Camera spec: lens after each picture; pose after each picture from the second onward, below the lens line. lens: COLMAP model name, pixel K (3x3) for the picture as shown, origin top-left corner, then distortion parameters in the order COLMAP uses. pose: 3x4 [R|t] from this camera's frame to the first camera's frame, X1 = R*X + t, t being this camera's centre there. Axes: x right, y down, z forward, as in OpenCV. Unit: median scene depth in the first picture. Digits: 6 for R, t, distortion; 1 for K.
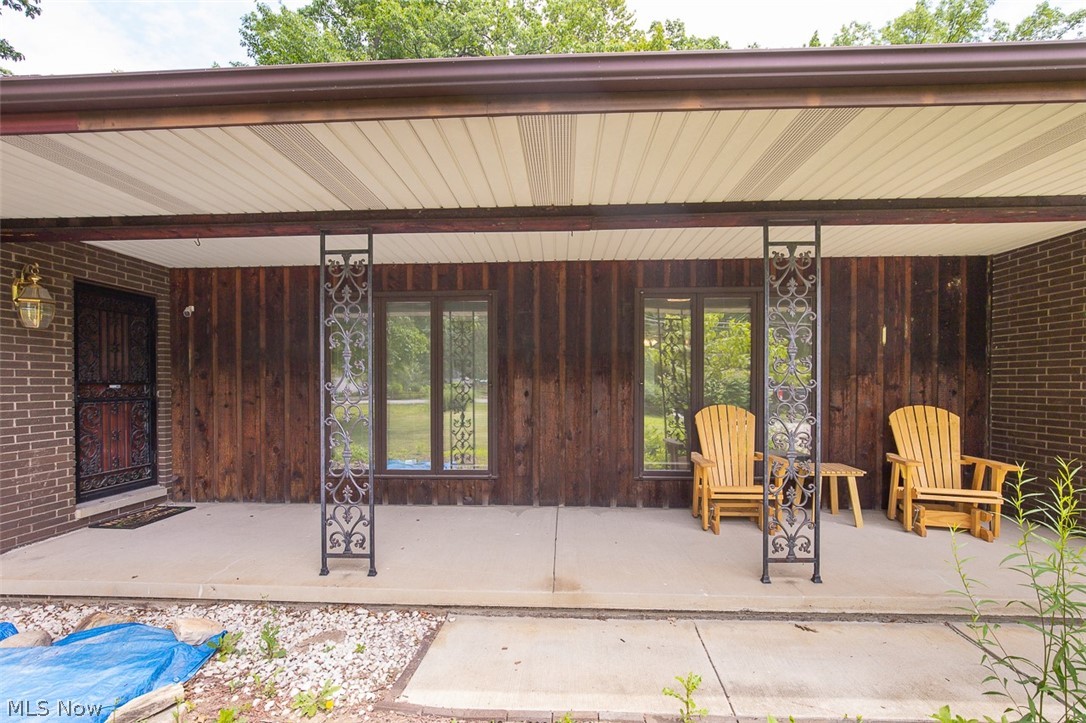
lens RADIAL K [[503.5, 0, 543.1], [0, 503.5, 366.4], [0, 0, 1]] dist [-0.002942, -0.000001]
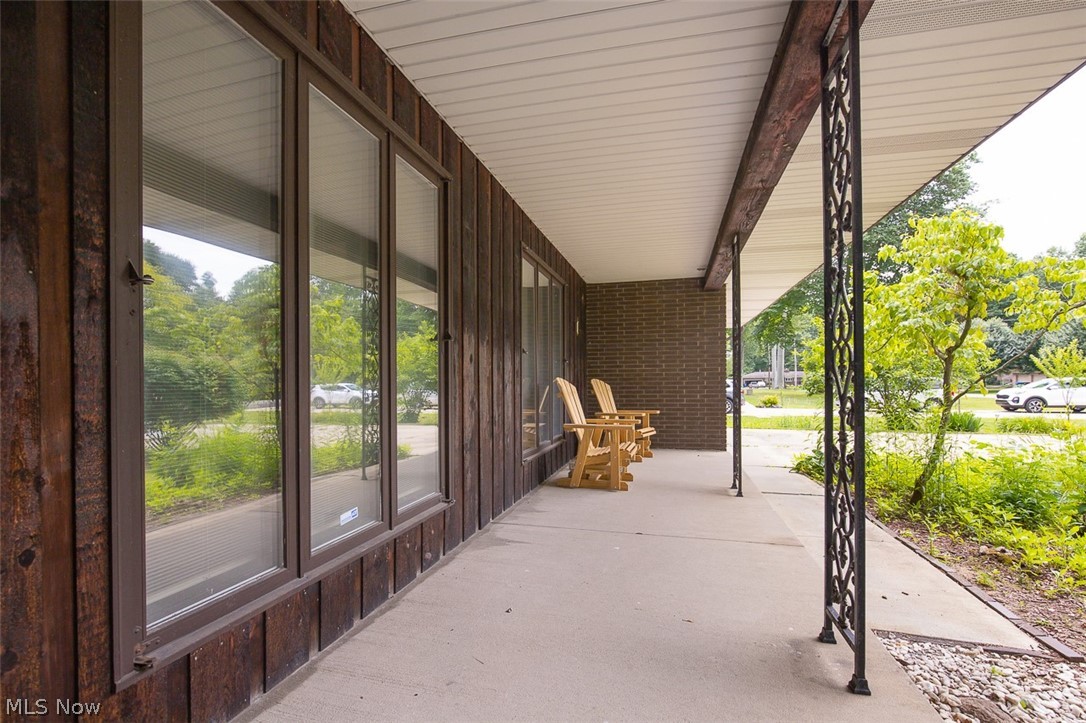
lens RADIAL K [[503.5, 0, 543.1], [0, 503.5, 366.4], [0, 0, 1]] dist [-0.002942, -0.000001]
pose [[0.200948, 0.031090, 0.979108, -0.754559], [-0.027262, 0.999287, -0.026135, 0.091162], [-0.979222, -0.021441, 0.201653, 0.922083]]
